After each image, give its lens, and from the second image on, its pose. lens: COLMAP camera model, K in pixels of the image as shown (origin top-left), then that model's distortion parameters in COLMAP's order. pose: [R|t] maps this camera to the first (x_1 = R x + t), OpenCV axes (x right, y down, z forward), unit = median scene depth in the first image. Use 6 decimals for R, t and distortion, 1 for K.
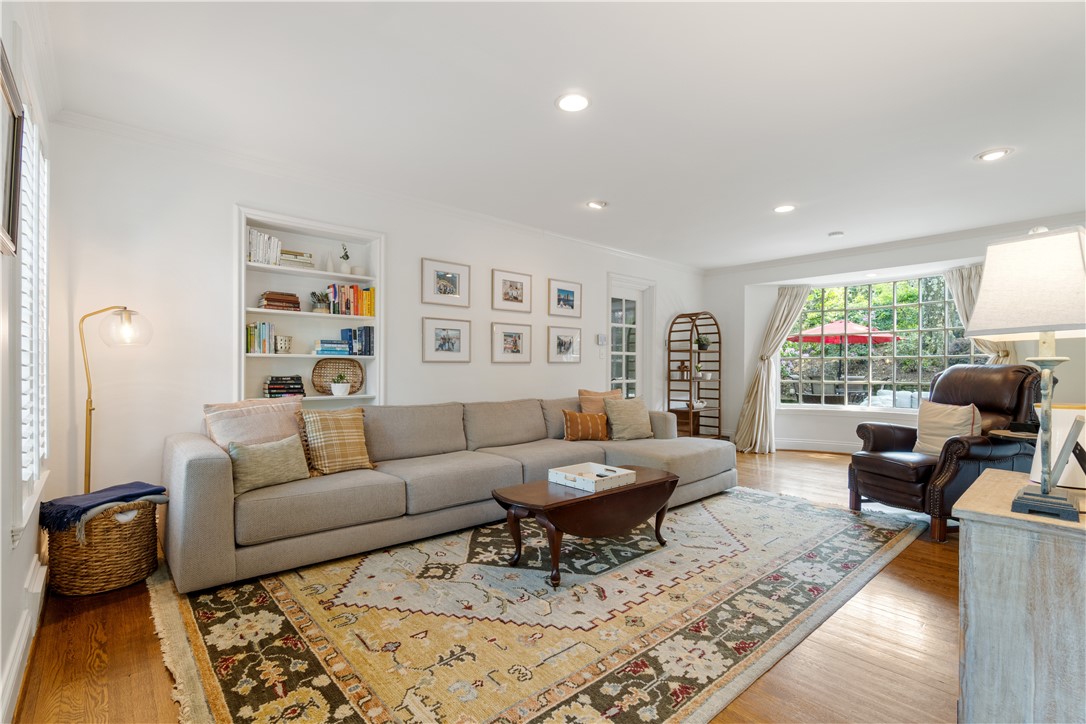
lens RADIAL K [[501.1, 0, 540.7], [0, 501.1, 369.3], [0, 0, 1]] dist [-0.001374, 0.000293]
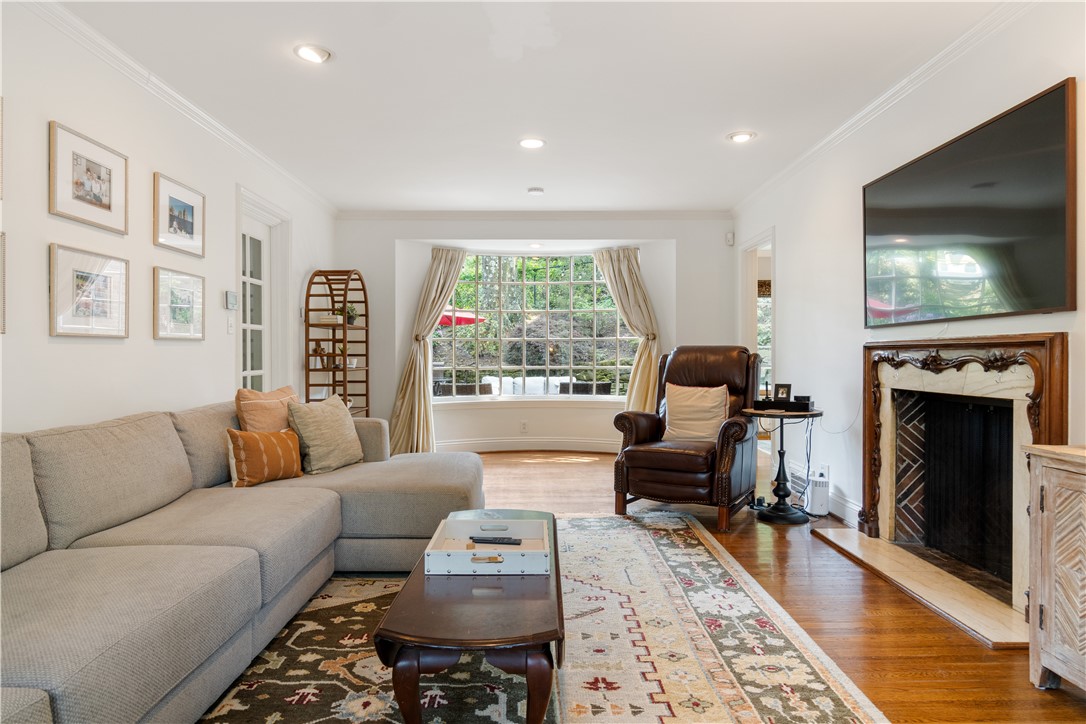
lens RADIAL K [[642.0, 0, 543.0], [0, 642.0, 362.0], [0, 0, 1]] dist [-0.006548, -0.000456]
pose [[0.660378, -0.012011, 0.750837, -0.317402], [0.005653, 0.999923, 0.011024, 0.007329], [-0.750912, -0.003036, 0.660395, 0.420649]]
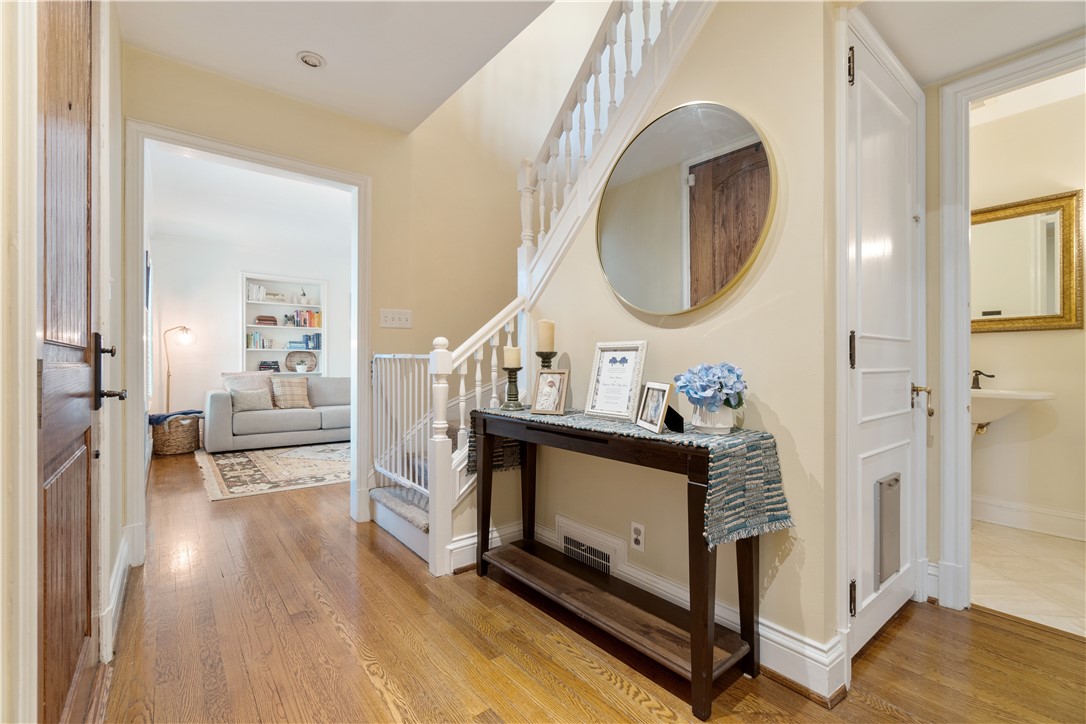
lens RADIAL K [[467.7, 0, 542.4], [0, 467.7, 365.0], [0, 0, 1]] dist [-0.001725, -0.000297]
pose [[0.999048, -0.005012, -0.043338, 0.549482], [0.004960, 0.999987, -0.001311, 0.034406], [0.043344, 0.001095, 0.999060, -0.651832]]
